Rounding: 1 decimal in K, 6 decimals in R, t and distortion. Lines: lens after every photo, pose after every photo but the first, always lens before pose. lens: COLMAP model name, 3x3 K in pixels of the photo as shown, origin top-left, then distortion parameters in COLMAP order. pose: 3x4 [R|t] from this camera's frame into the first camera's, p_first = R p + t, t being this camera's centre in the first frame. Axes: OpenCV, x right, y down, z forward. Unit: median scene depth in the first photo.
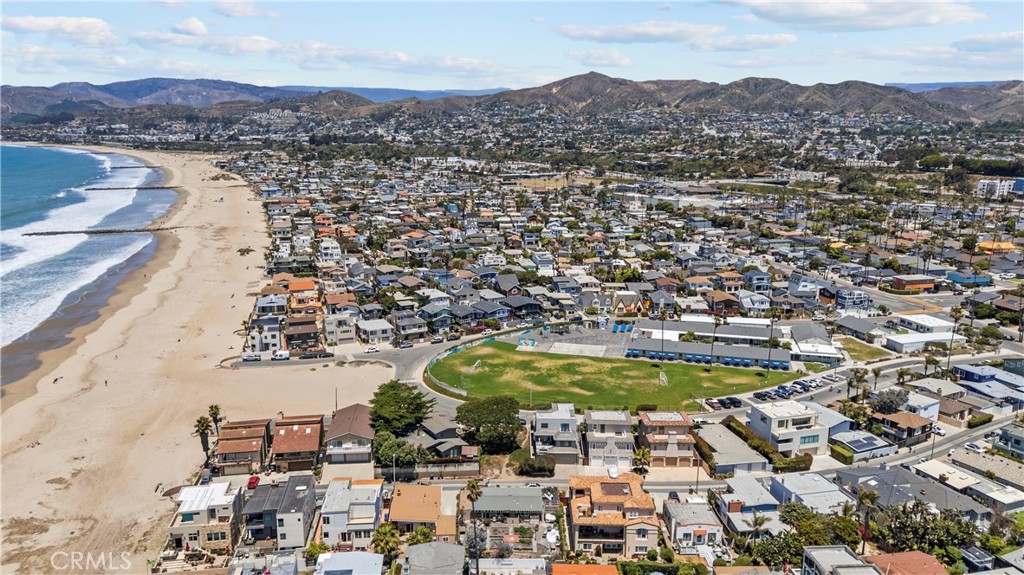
lens RADIAL K [[763.3, 0, 512.0], [0, 763.3, 287.5], [0, 0, 1]] dist [0.088738, -0.090084]
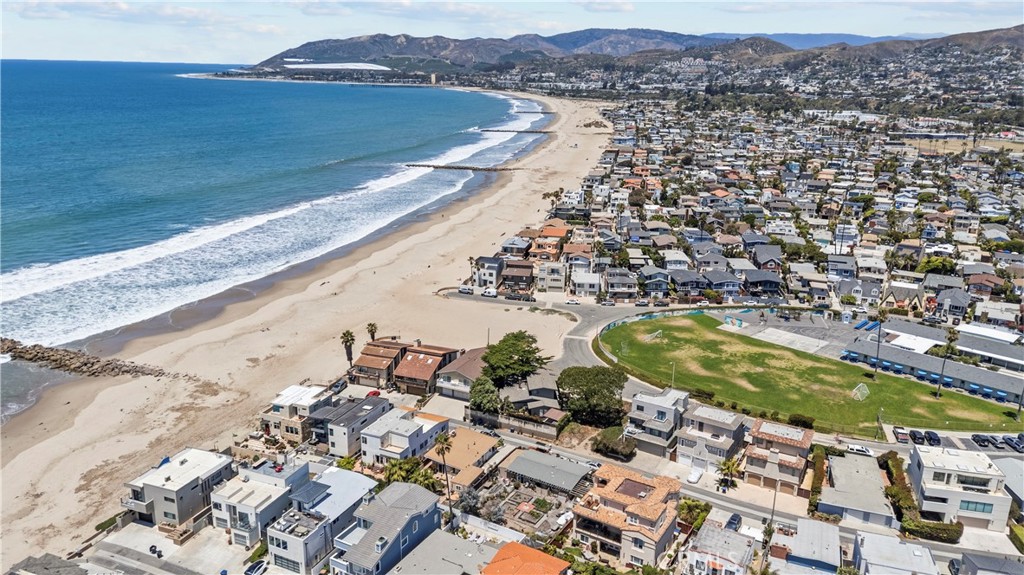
lens RADIAL K [[763.3, 0, 512.0], [0, 763.3, 287.5], [0, 0, 1]] dist [0.088738, -0.090084]
pose [[0.860171, 0.151108, -0.487106, 0.235224], [-0.120409, 0.988269, 0.093949, -0.021981], [0.495588, -0.022160, 0.868275, 0.085799]]
